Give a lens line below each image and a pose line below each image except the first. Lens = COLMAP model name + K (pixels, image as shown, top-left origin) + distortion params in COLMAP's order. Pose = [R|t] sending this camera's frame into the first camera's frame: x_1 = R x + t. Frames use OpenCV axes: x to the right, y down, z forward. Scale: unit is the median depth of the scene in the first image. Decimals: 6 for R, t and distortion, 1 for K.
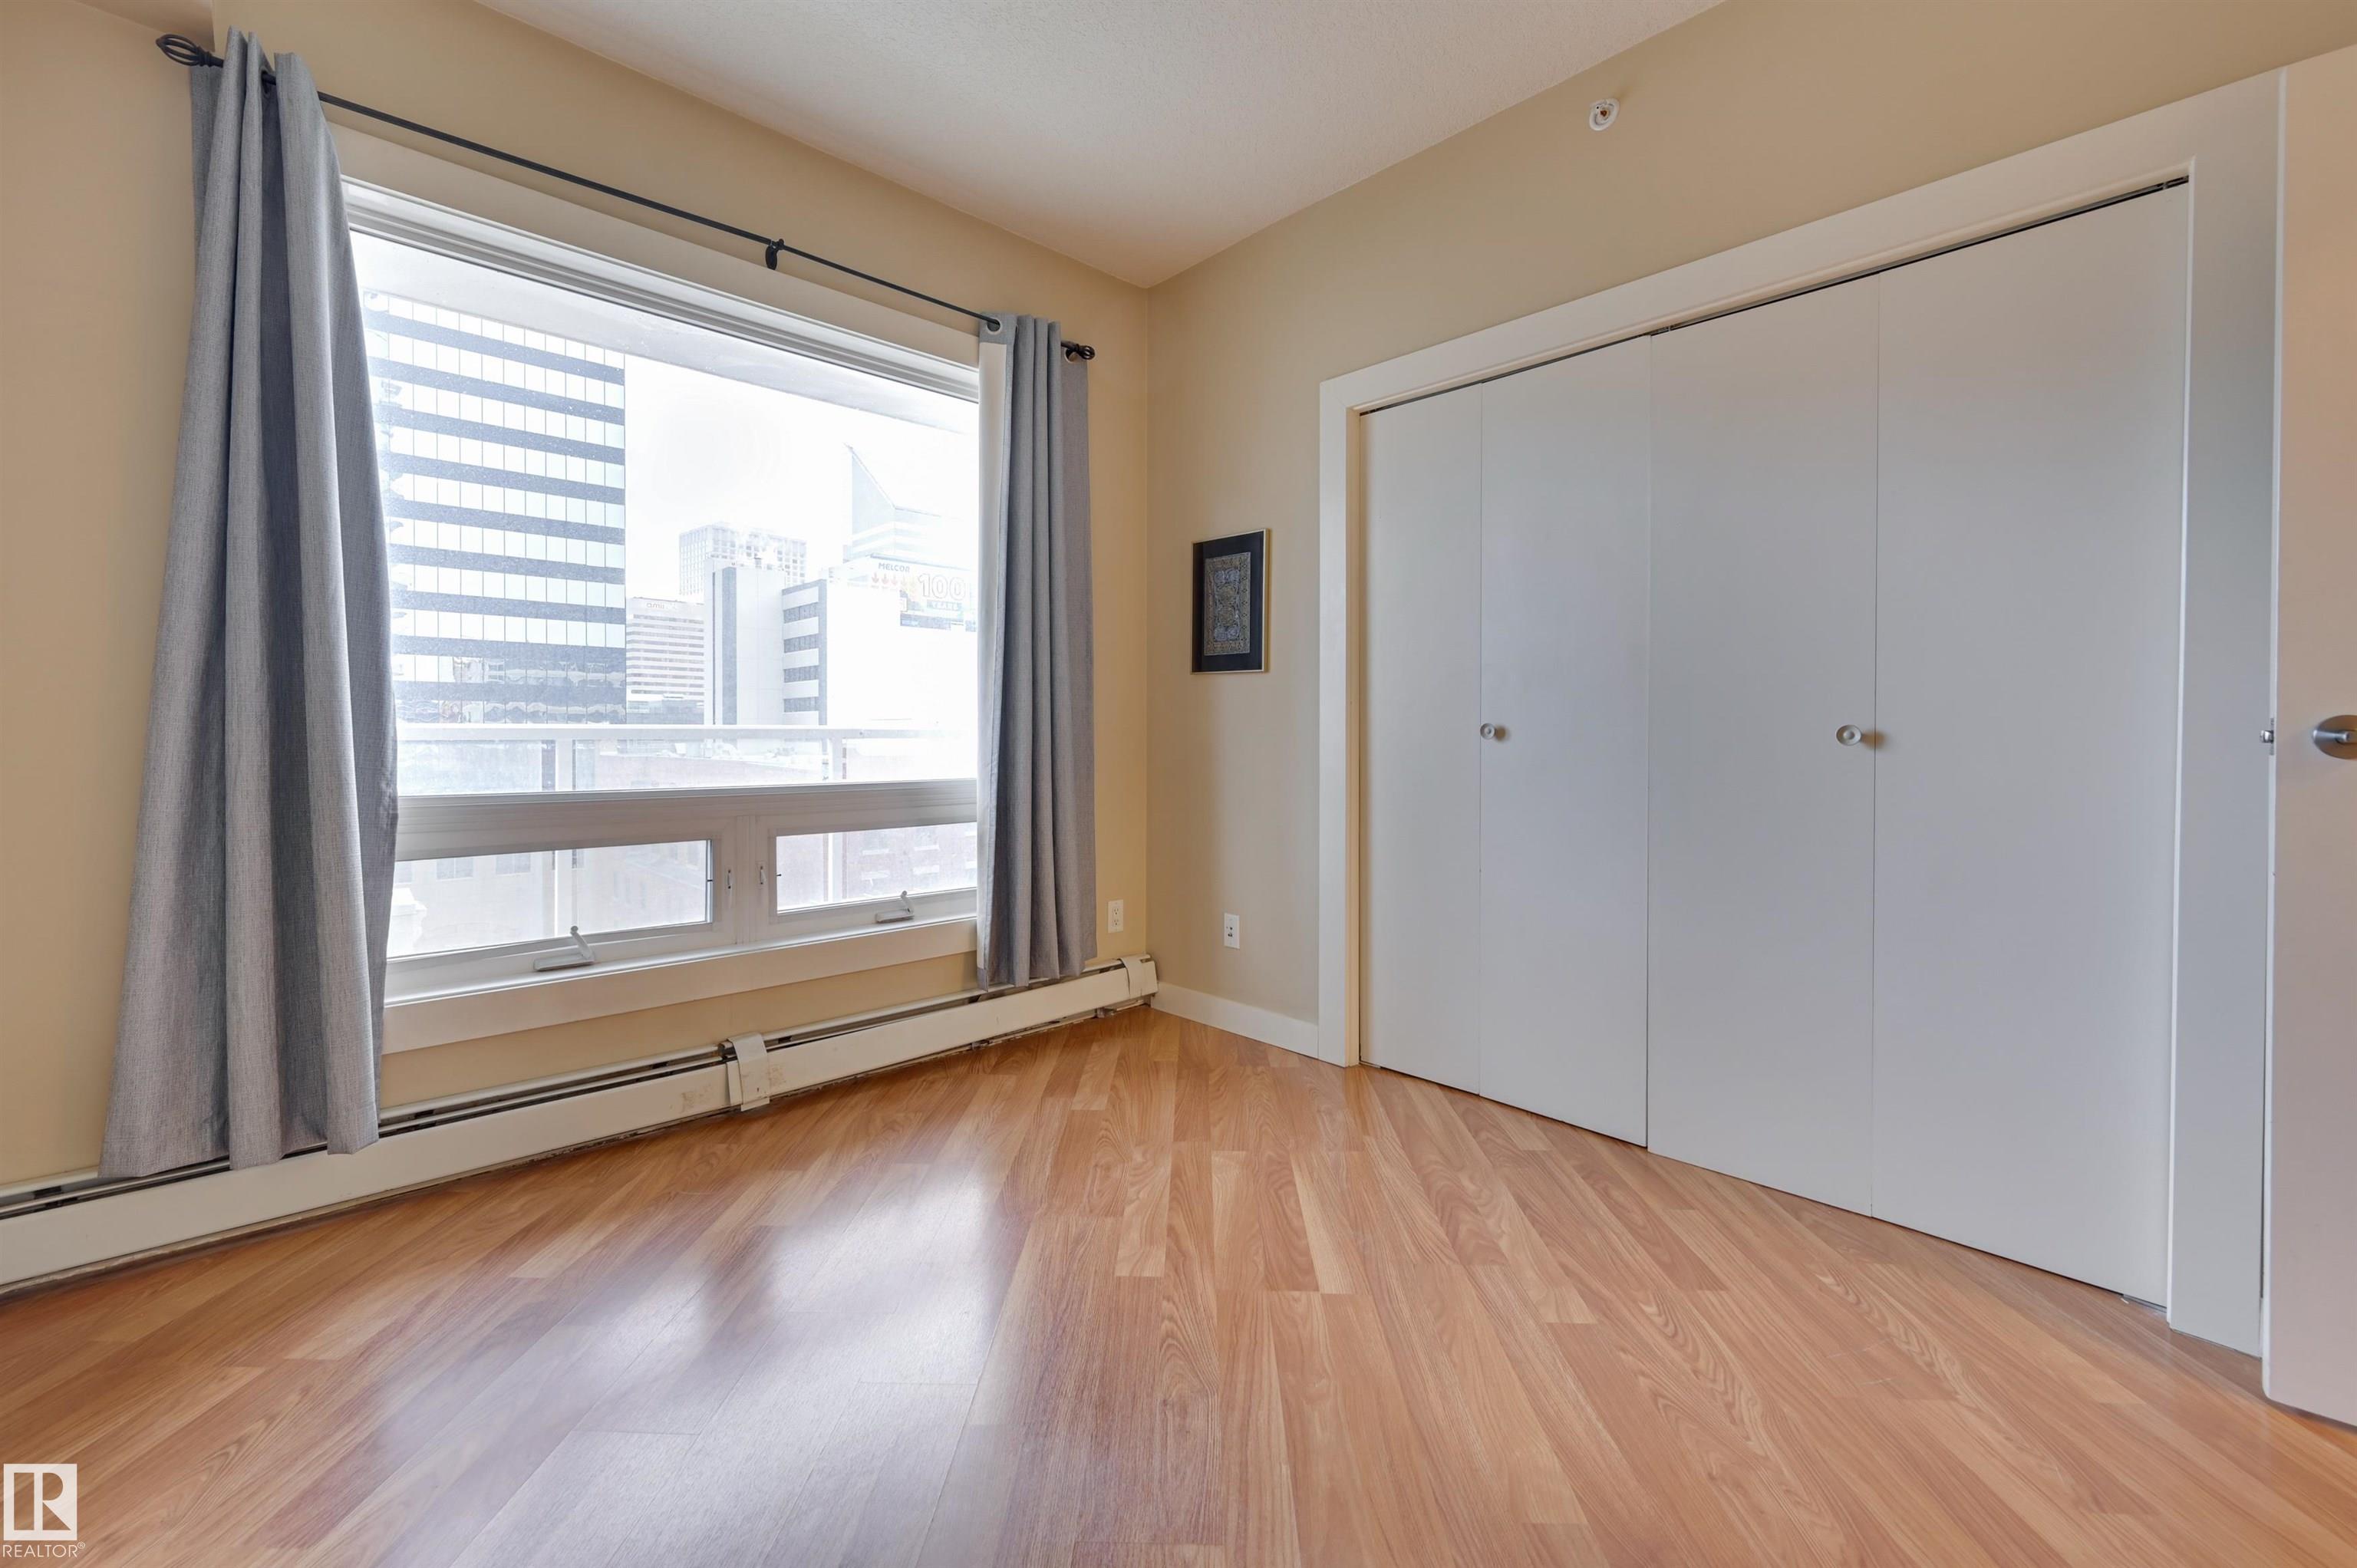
lens RADIAL K [[997.7, 0, 1152.3], [0, 997.7, 744.0], [0, 0, 1]] dist [0.003633, 0.000715]
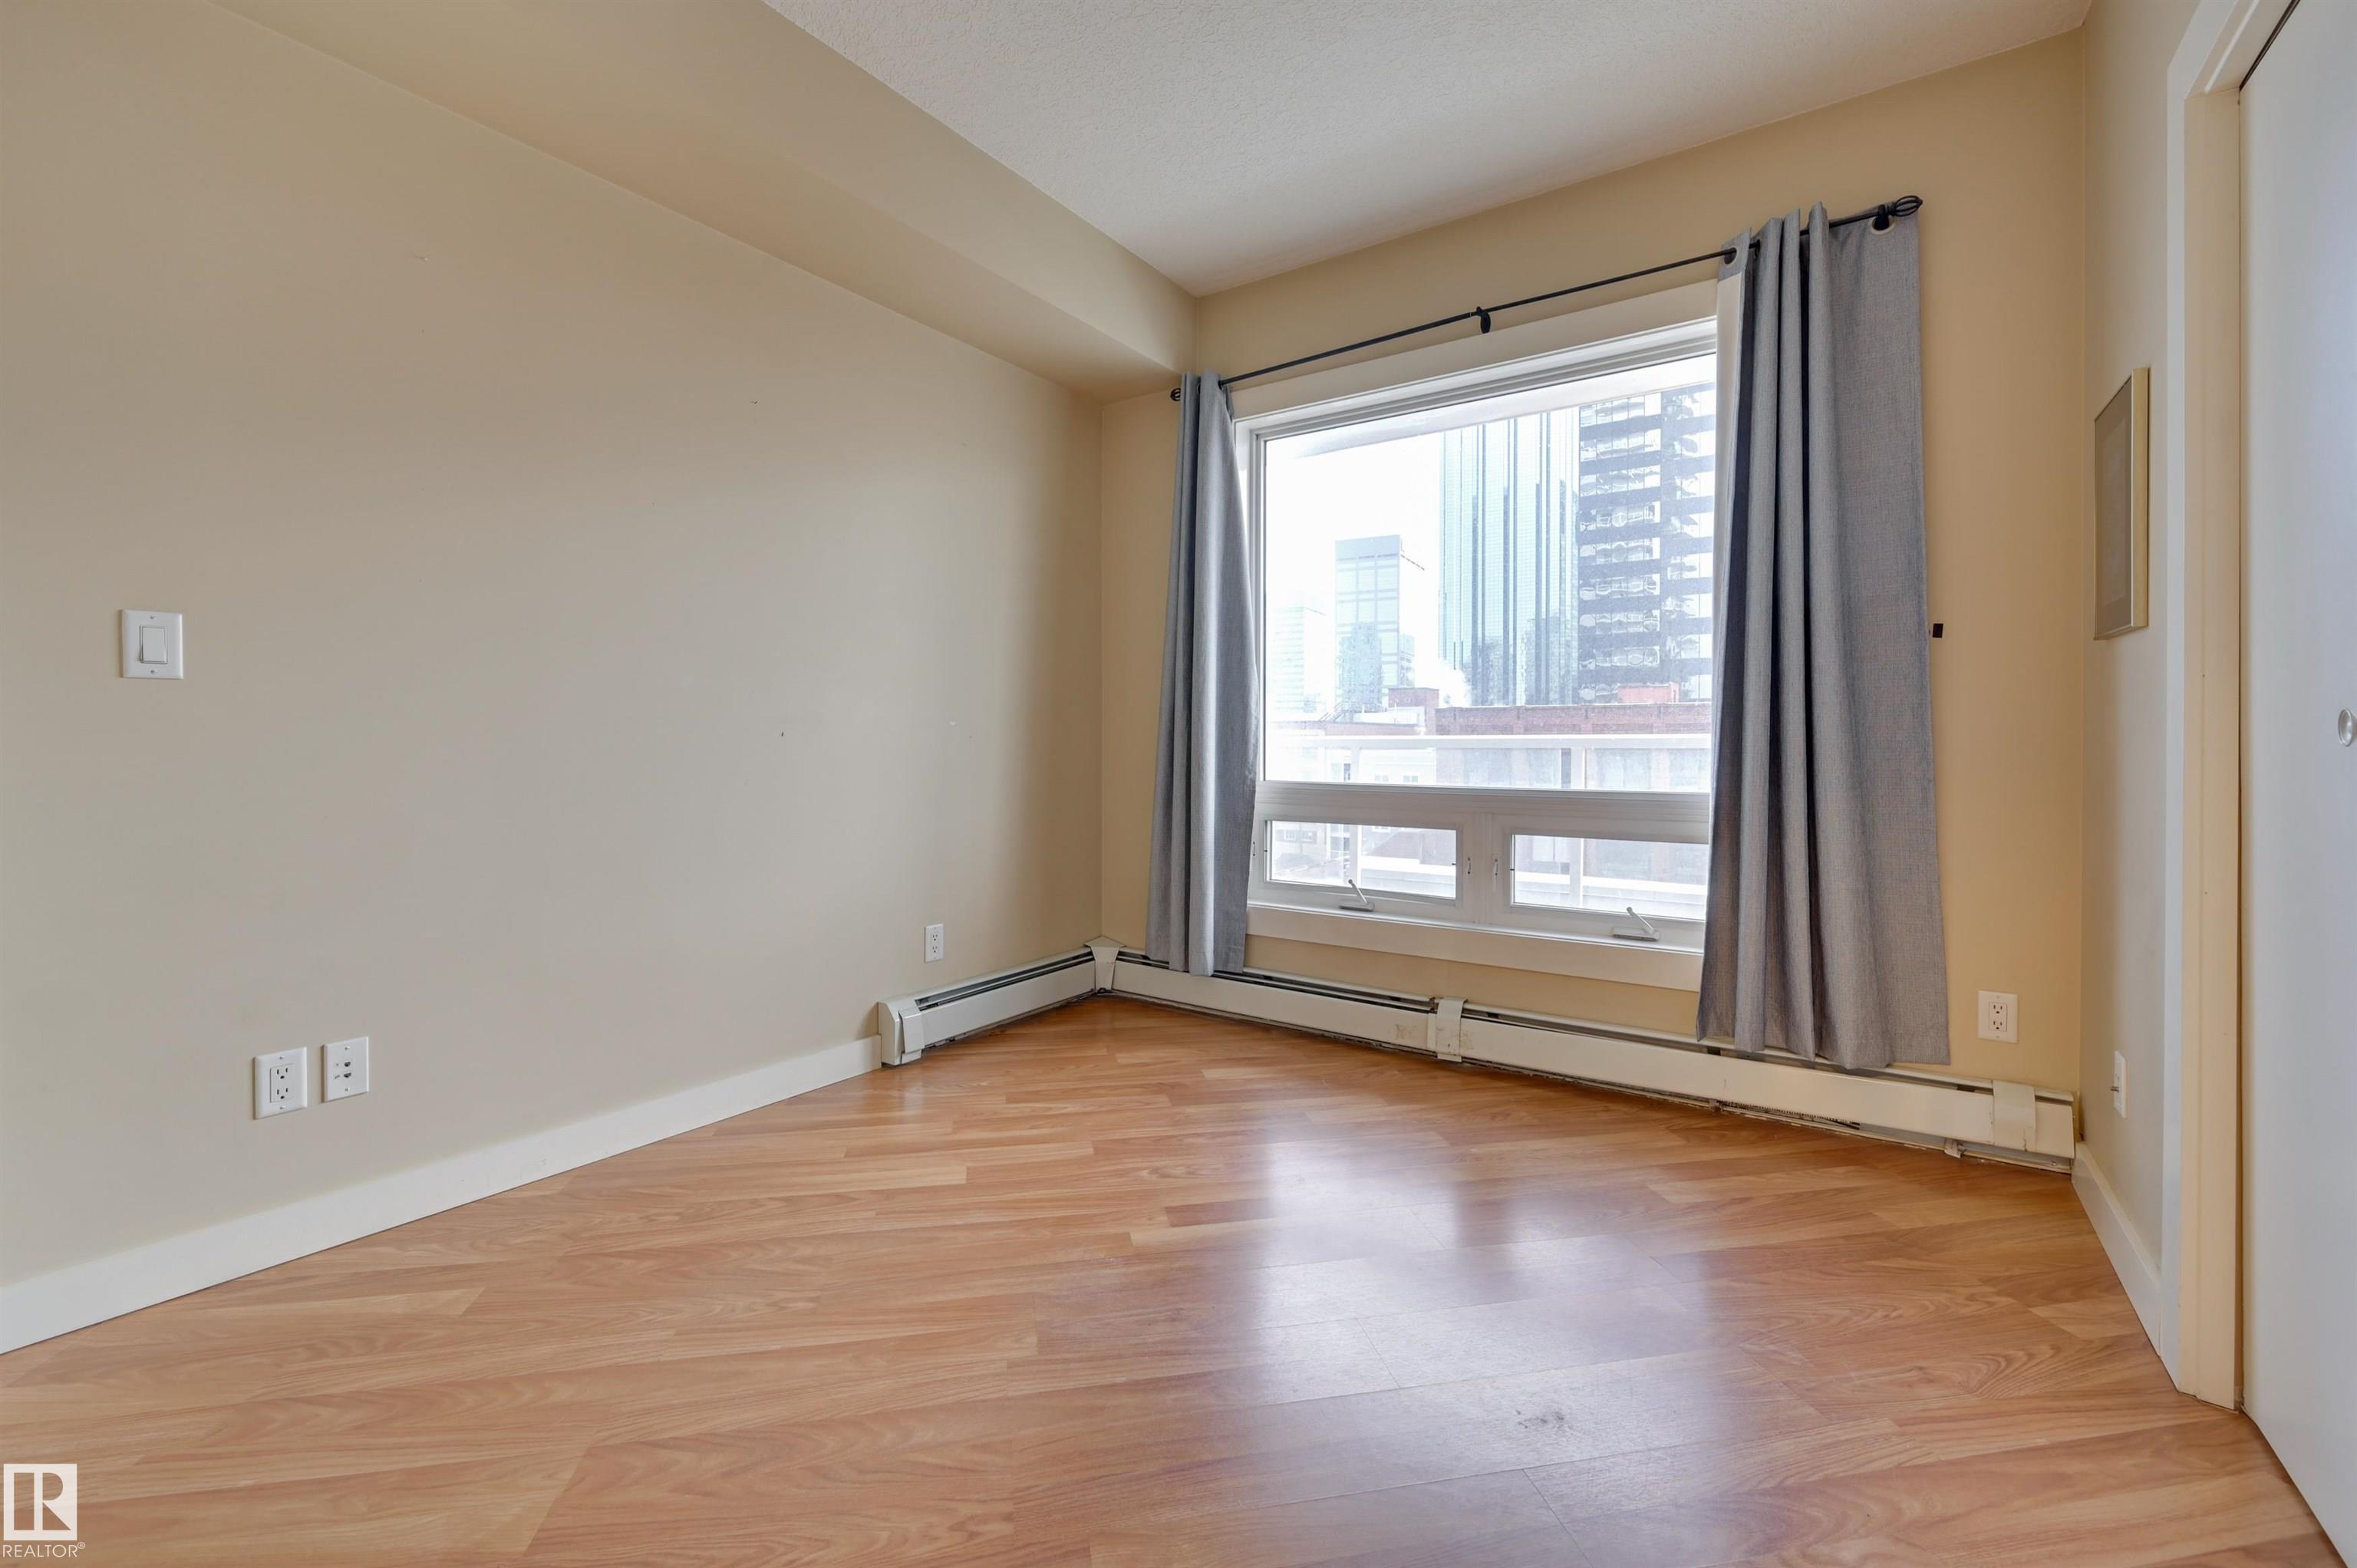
lens RADIAL K [[997.7, 0, 1161.7], [0, 997.7, 736.9], [0, 0, 1]] dist [0.003633, 0.000715]
pose [[0.180611, -0.009561, -0.983508, 0.637866], [-0.009005, 0.999895, -0.011374, 0.001186], [0.983513, 0.010911, 0.180506, 0.416147]]
